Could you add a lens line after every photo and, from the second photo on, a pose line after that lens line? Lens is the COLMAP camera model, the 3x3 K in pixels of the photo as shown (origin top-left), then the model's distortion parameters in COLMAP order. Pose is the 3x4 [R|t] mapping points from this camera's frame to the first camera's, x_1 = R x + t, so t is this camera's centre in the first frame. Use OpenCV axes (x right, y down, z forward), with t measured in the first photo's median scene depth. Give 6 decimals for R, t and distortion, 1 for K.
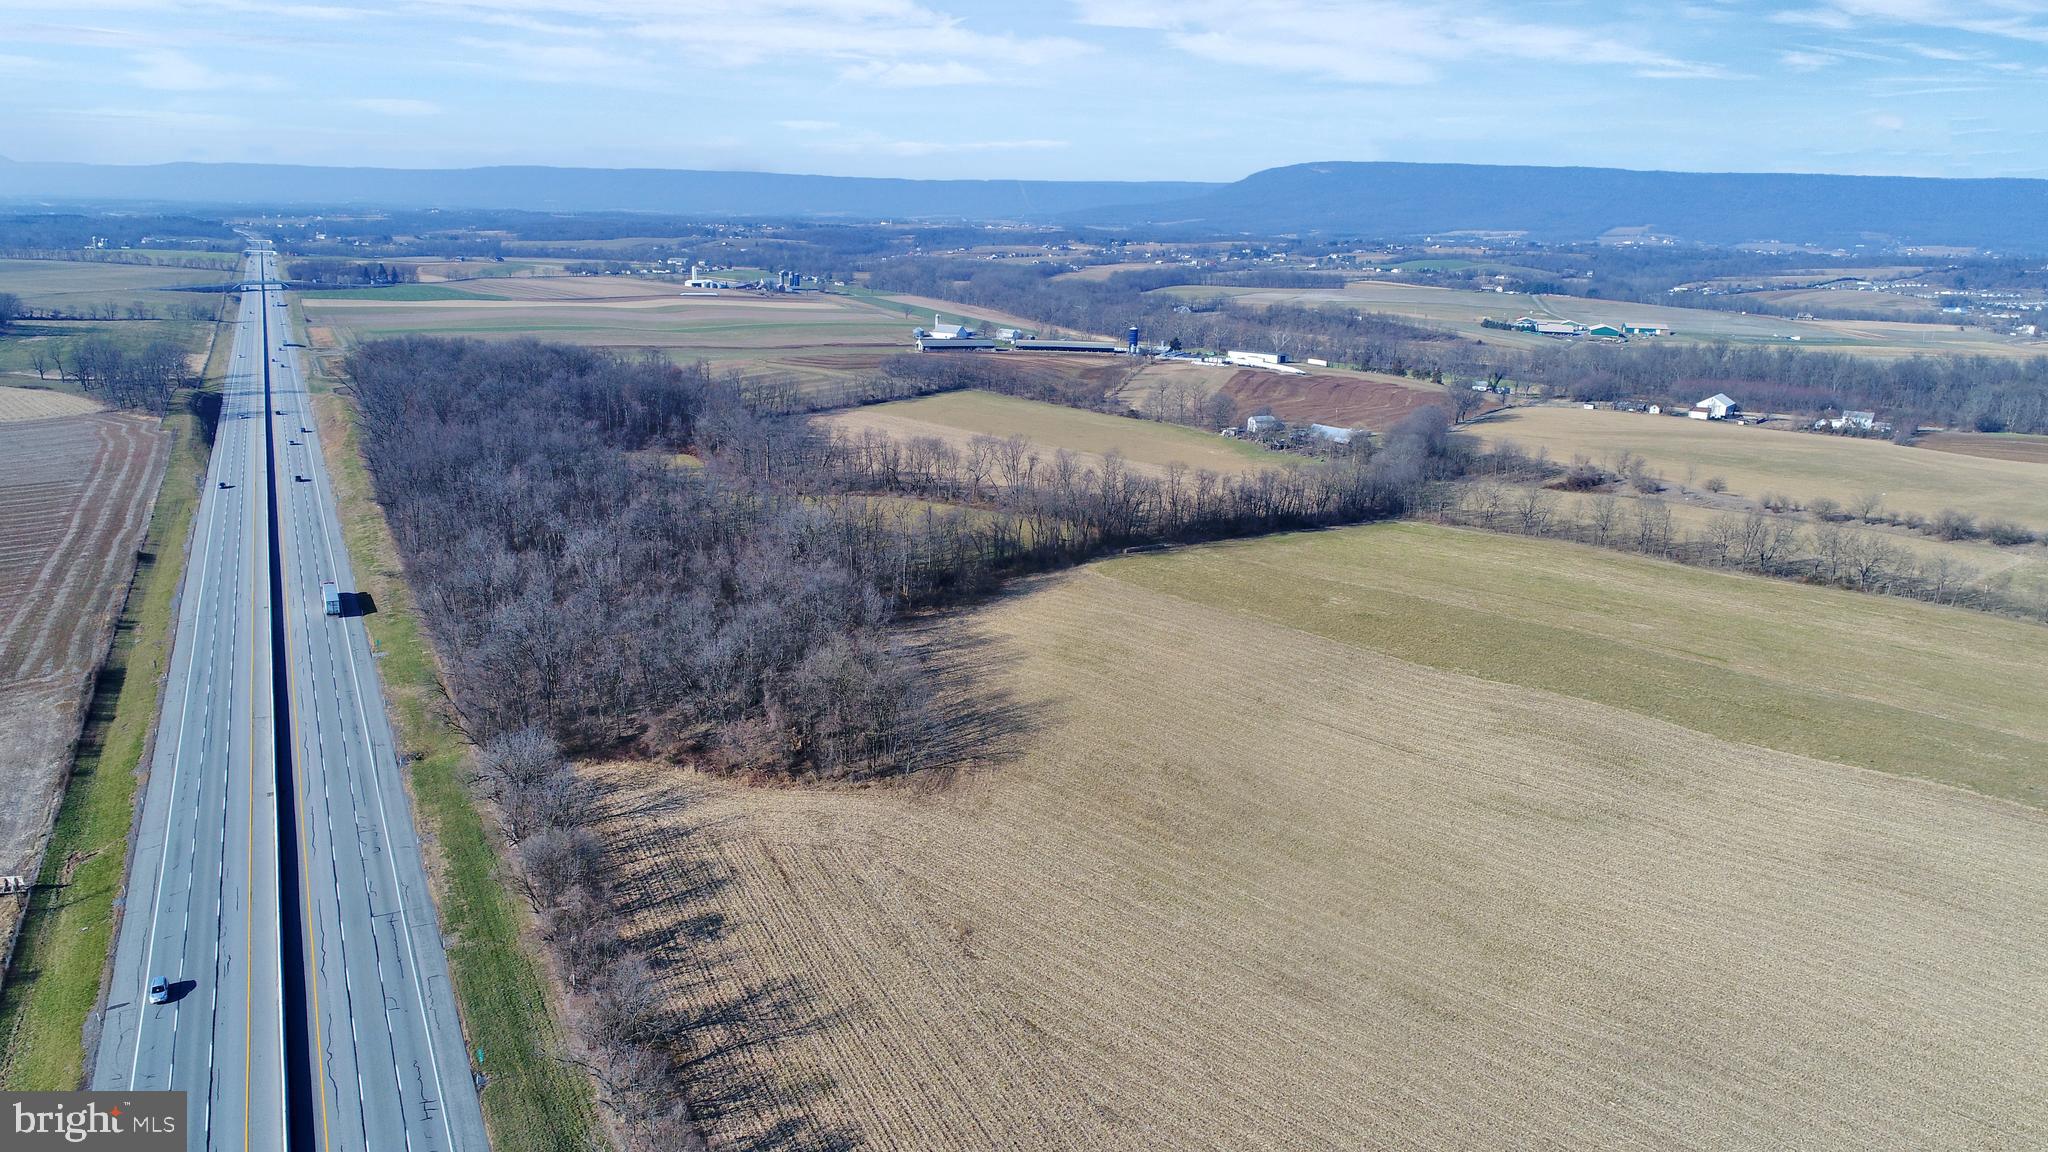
lens RADIAL K [[1372.8, 0, 1021.7], [0, 1372.8, 576.1], [0, 0, 1]] dist [0.001587, -0.000761]
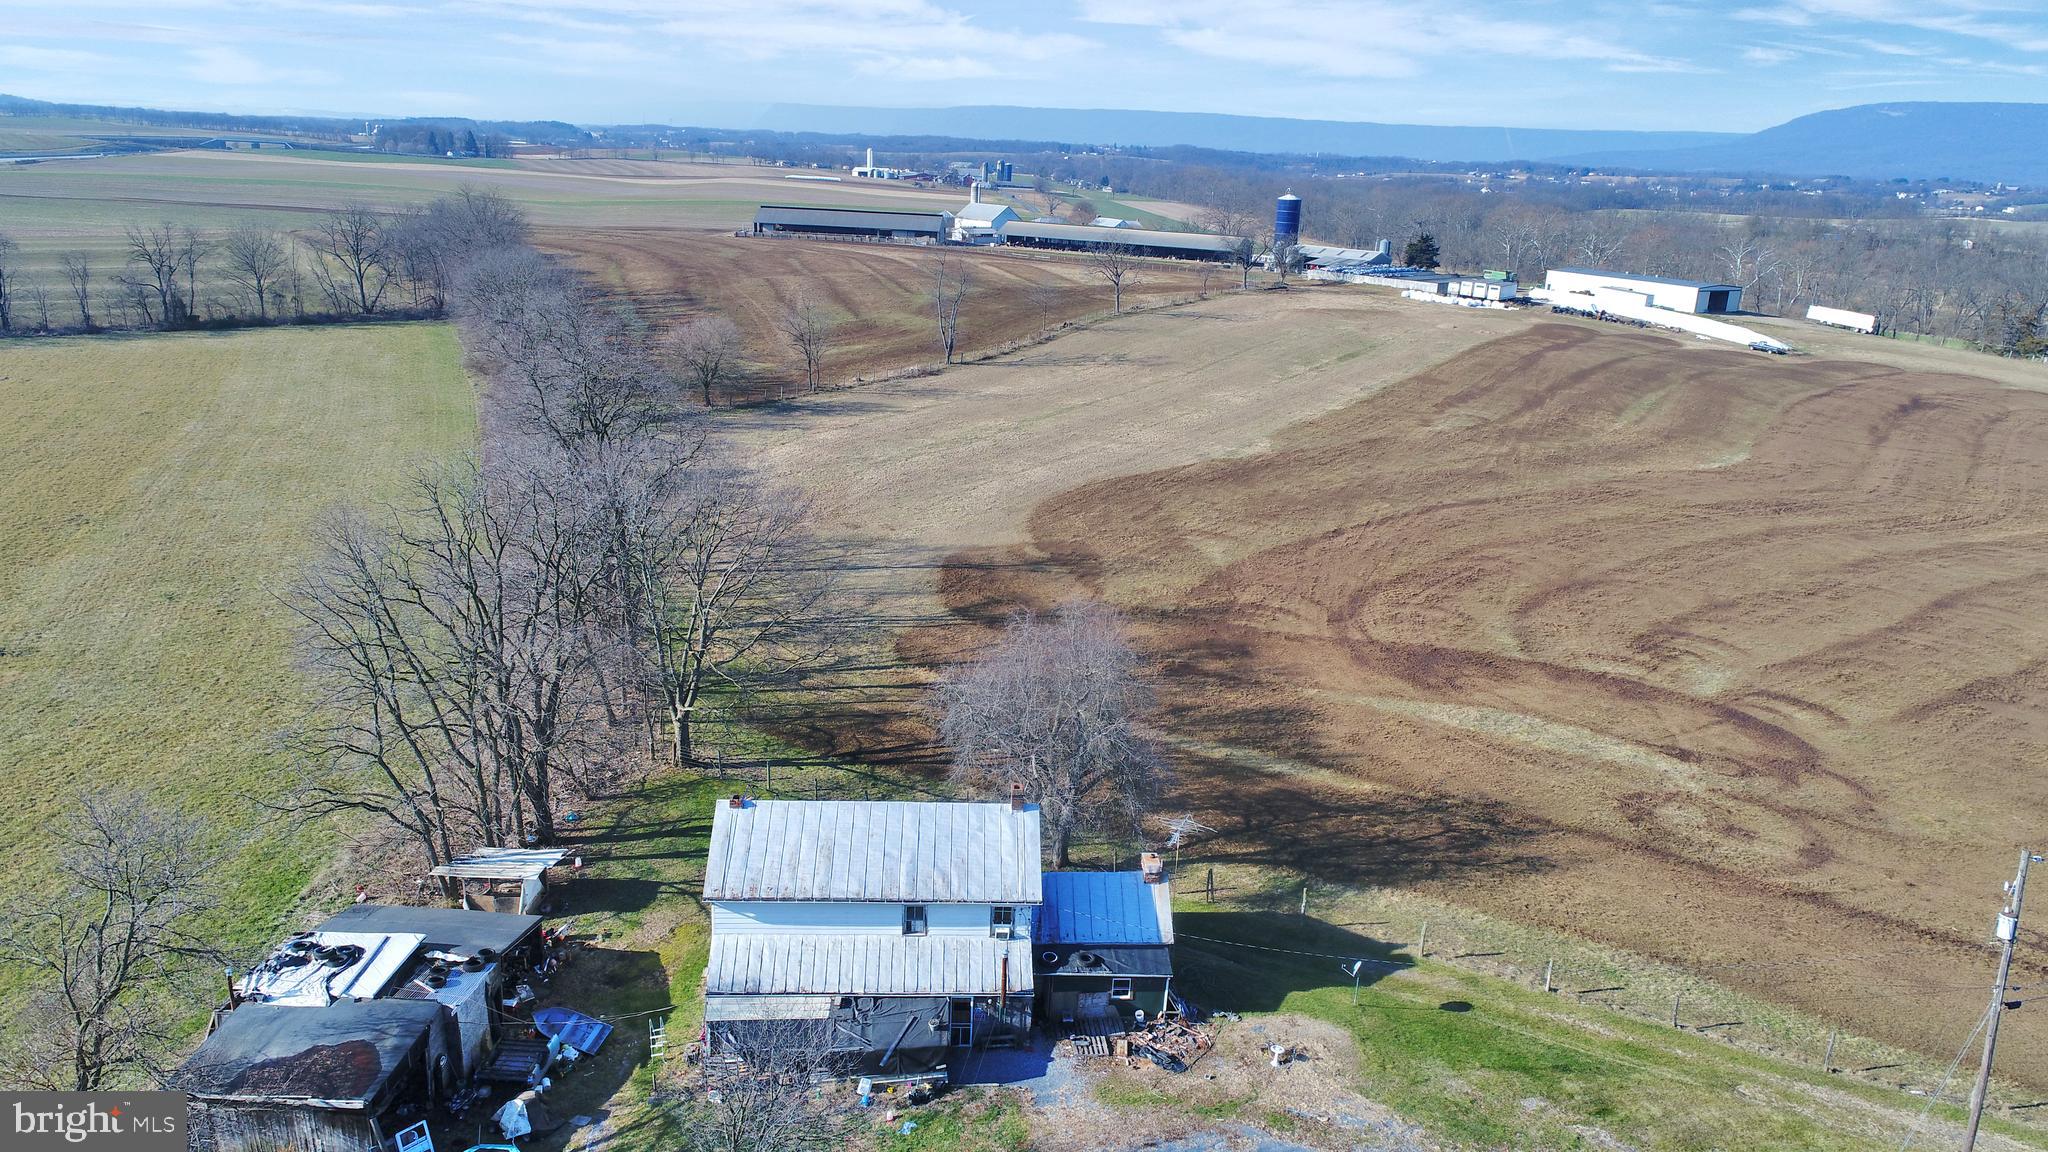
lens RADIAL K [[1372.8, 0, 1021.7], [0, 1372.8, 576.1], [0, 0, 1]] dist [0.001587, -0.000761]
pose [[0.944230, 0.117168, -0.307737, 0.084935], [-0.107176, 0.993020, 0.049235, -0.055509], [0.311357, -0.013507, 0.950197, 0.384662]]
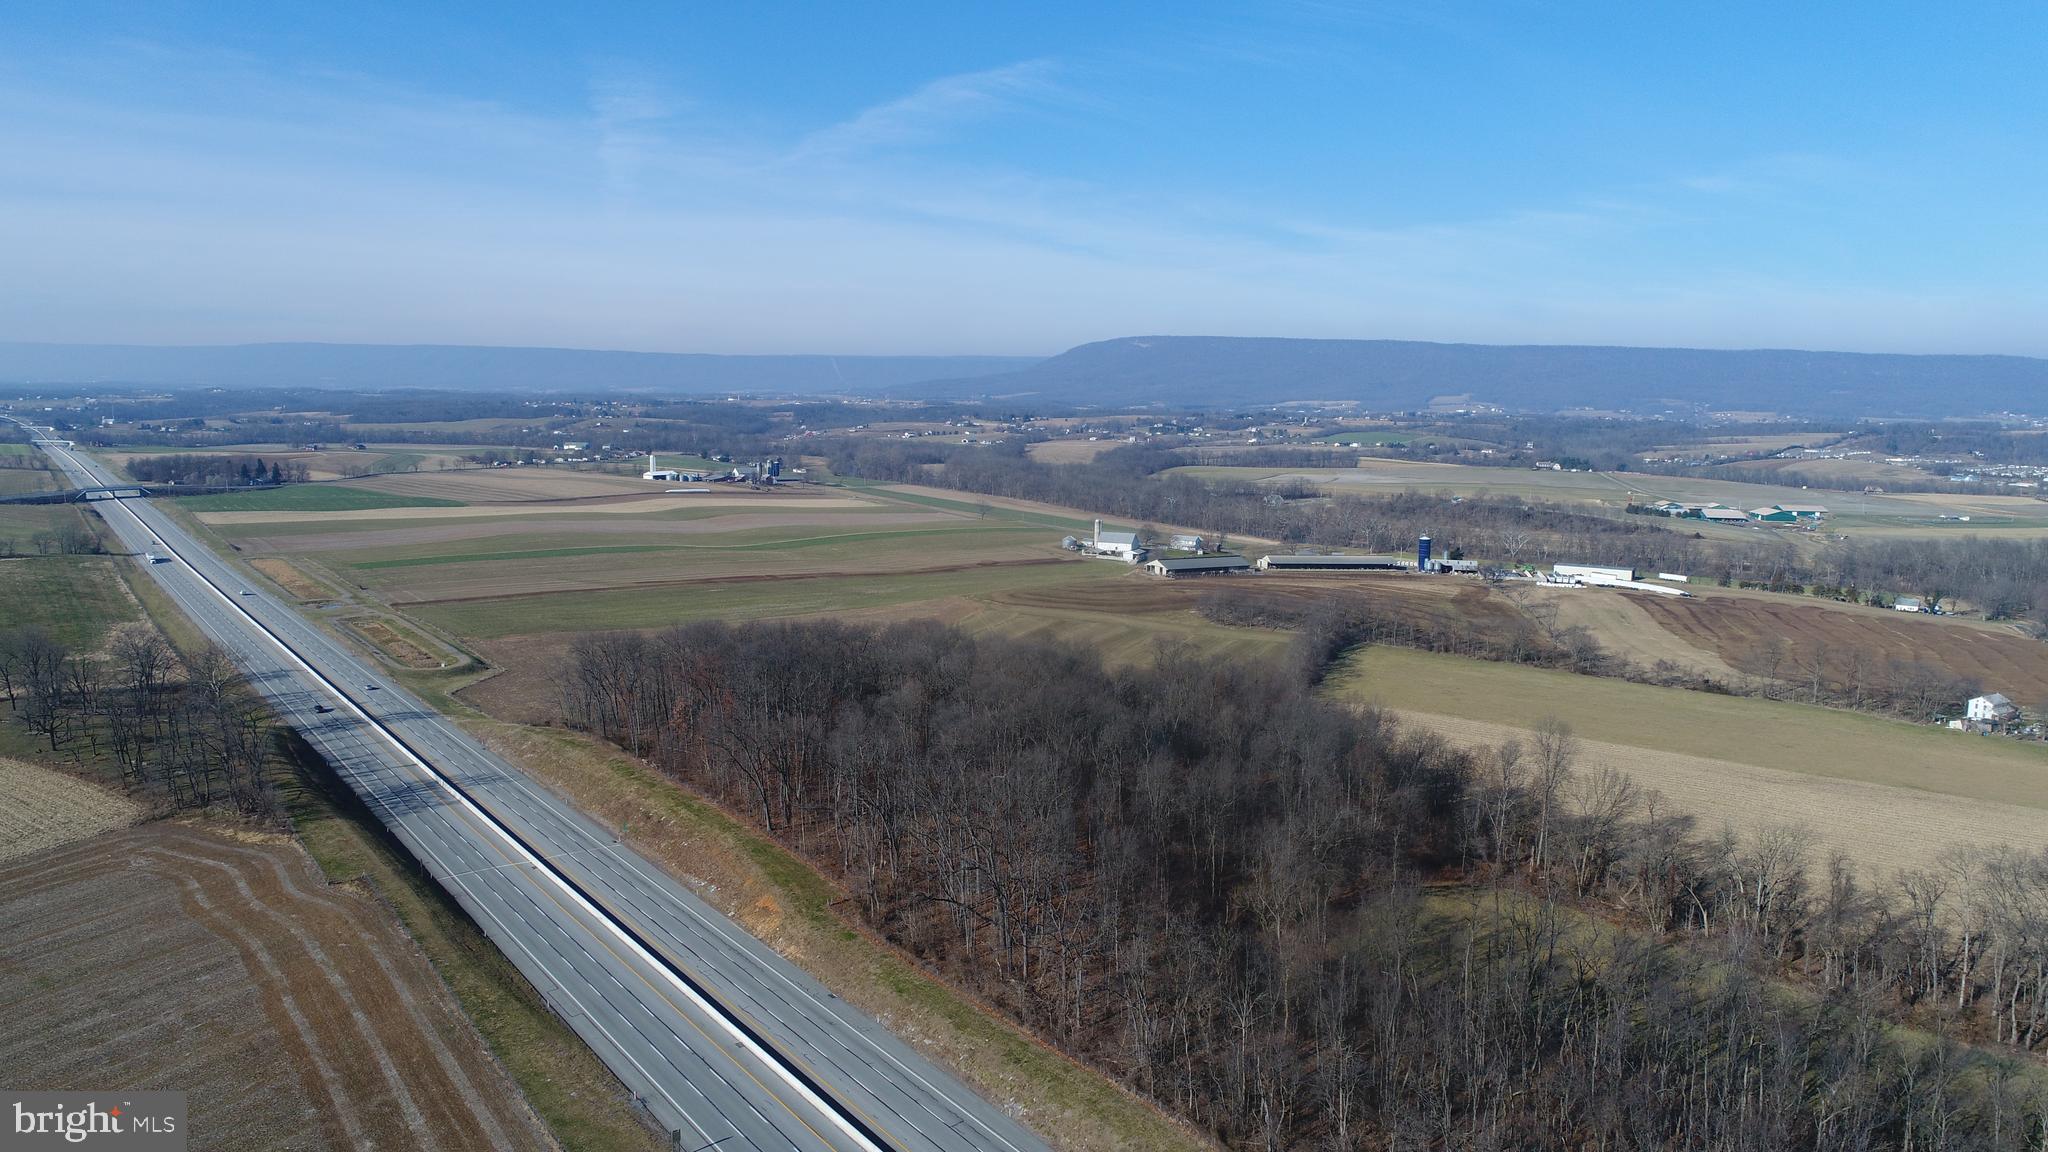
lens RADIAL K [[1372.8, 0, 1021.7], [0, 1372.8, 576.1], [0, 0, 1]] dist [0.001587, -0.000761]
pose [[0.988151, -0.028379, 0.150841, -0.158417], [0.046382, 0.992024, -0.117206, -0.048706], [-0.146312, 0.122814, 0.981585, 0.171215]]
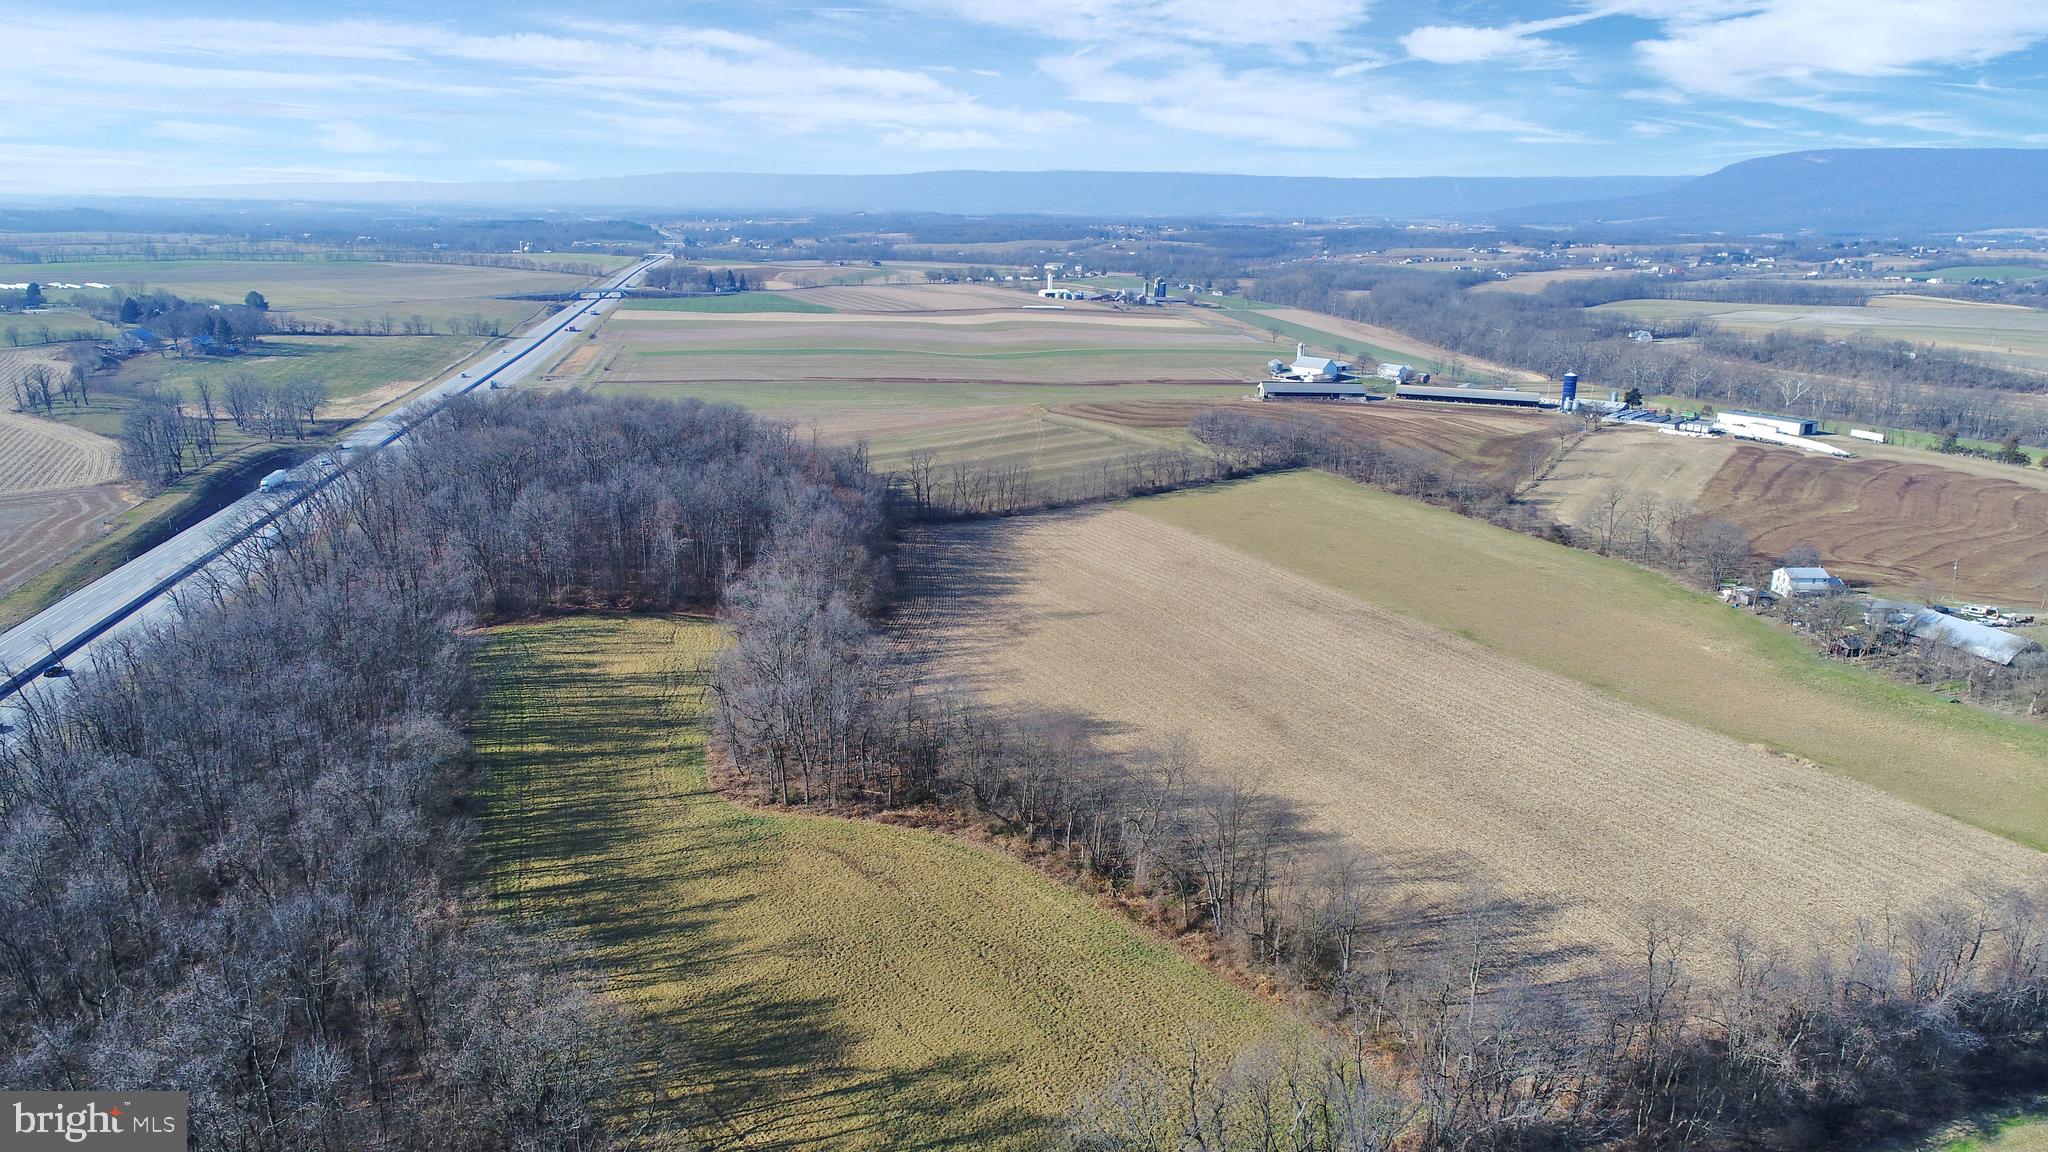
lens RADIAL K [[1372.8, 0, 1021.7], [0, 1372.8, 576.1], [0, 0, 1]] dist [0.001587, -0.000761]
pose [[0.956366, 0.067560, -0.284252, 0.012029], [-0.067618, 0.997665, 0.009622, -0.040150], [0.284239, 0.010018, 0.958701, 0.152659]]
